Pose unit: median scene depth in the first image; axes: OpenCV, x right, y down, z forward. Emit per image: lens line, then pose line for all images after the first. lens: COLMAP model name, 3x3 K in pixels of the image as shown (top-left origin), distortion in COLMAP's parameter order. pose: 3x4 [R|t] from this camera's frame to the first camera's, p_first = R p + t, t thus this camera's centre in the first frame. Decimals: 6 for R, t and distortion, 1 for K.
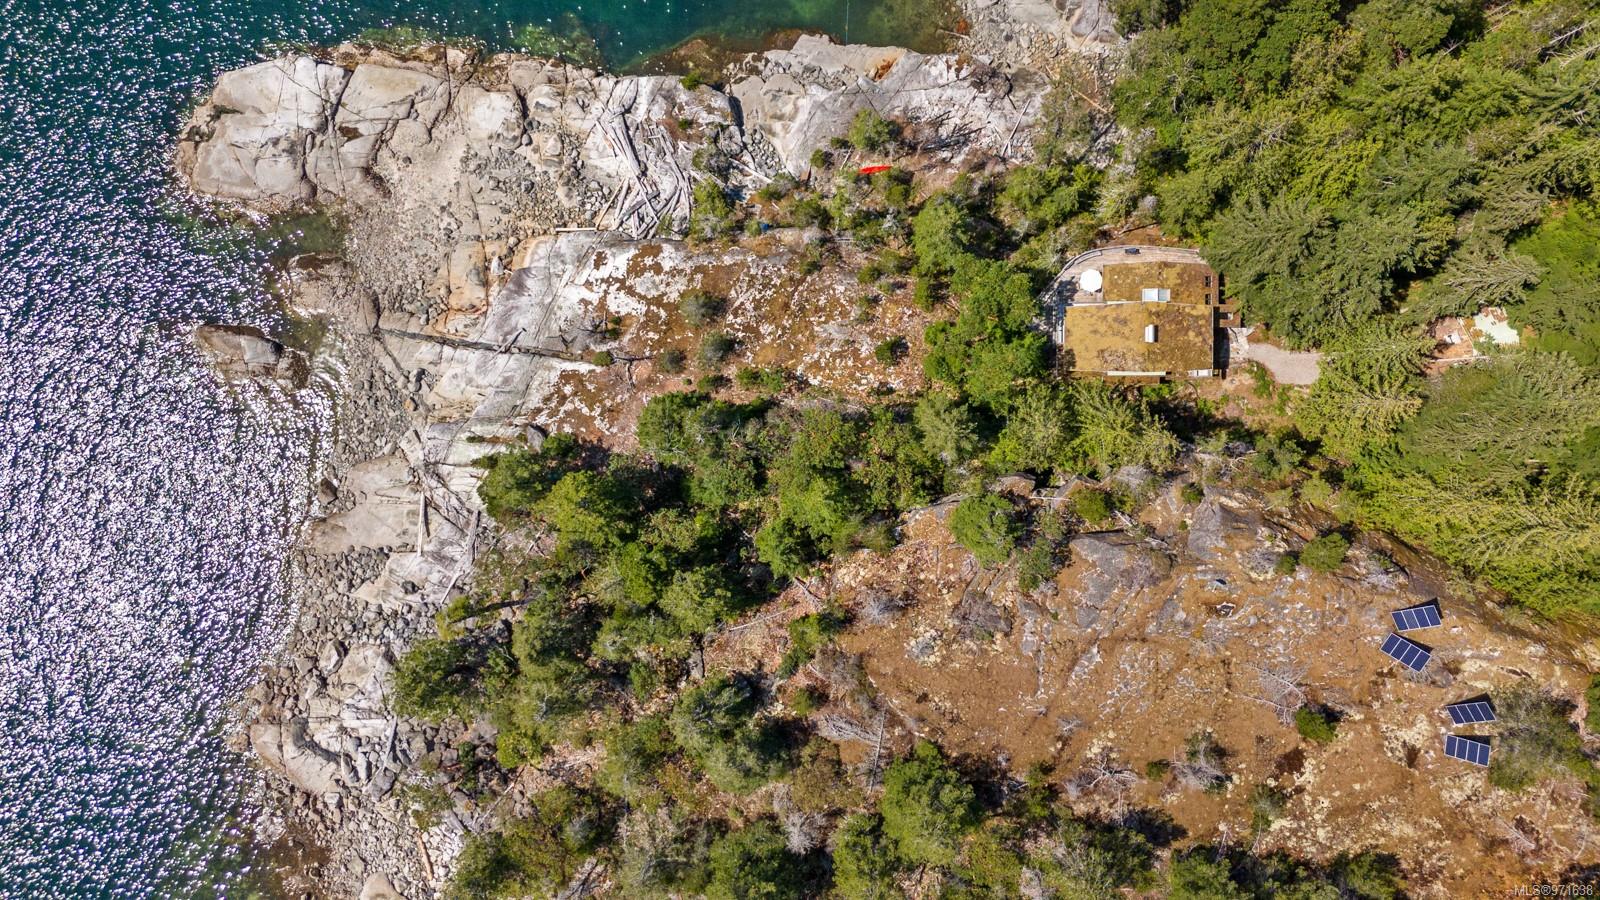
lens RADIAL K [[1196.1, 0, 800.0], [0, 1196.1, 450.0], [0, 0, 1]] dist [0.049330, -0.004662]
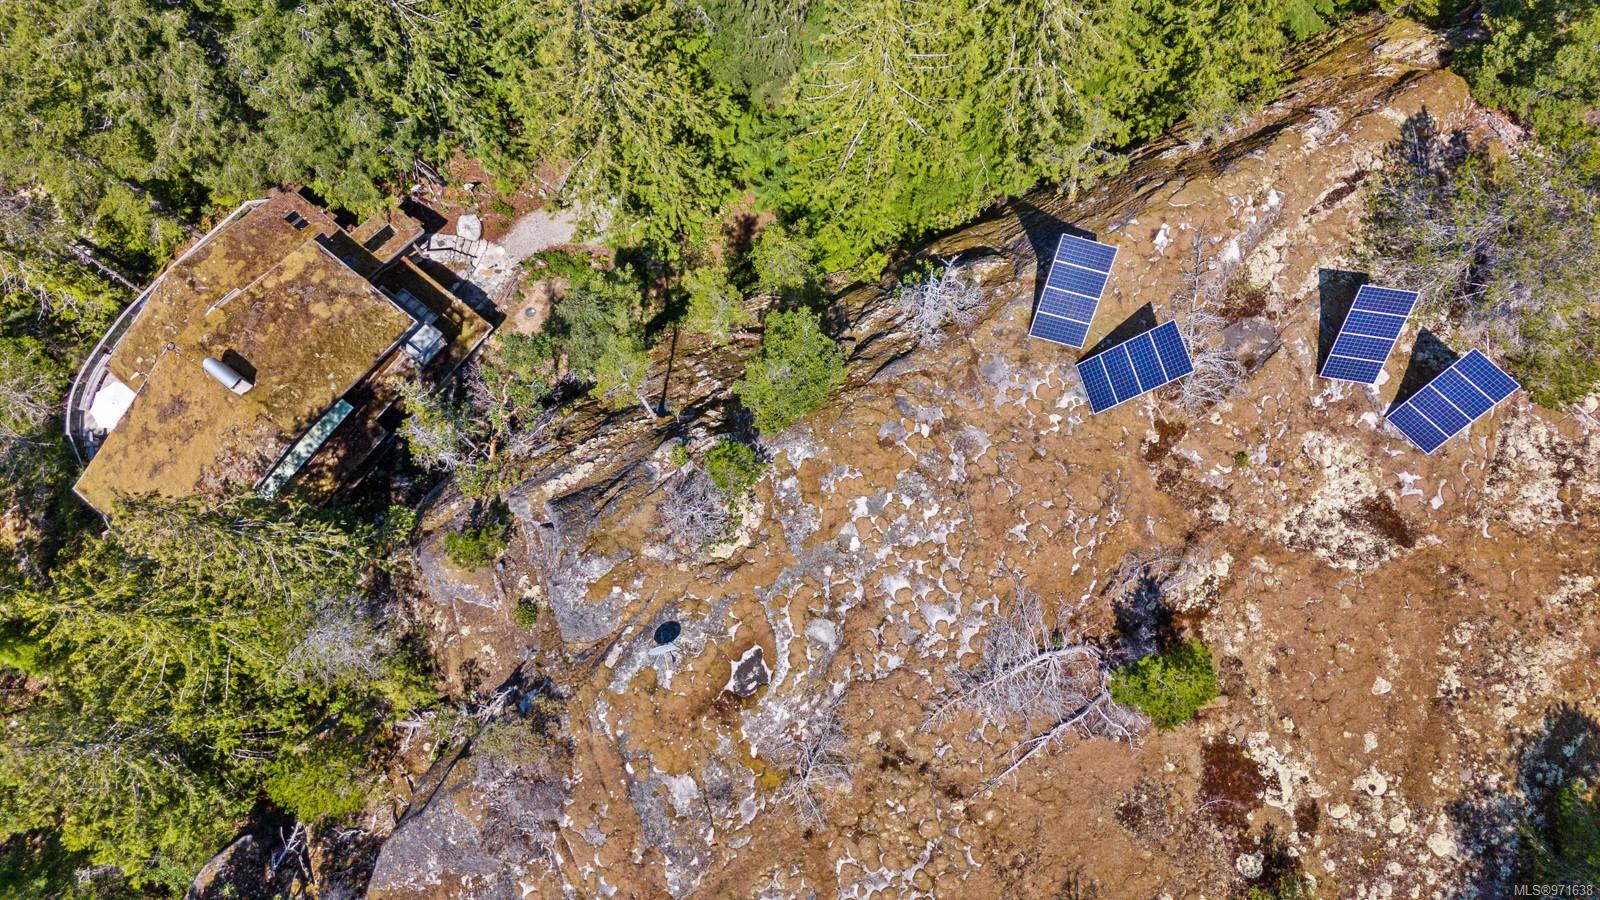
lens RADIAL K [[1196.1, 0, 800.0], [0, 1196.1, 450.0], [0, 0, 1]] dist [0.049330, -0.004662]
pose [[0.621336, -0.761530, 0.184429, 0.341941], [0.783516, 0.601868, -0.154459, 0.155552], [0.006623, 0.240474, 0.970633, 0.635632]]
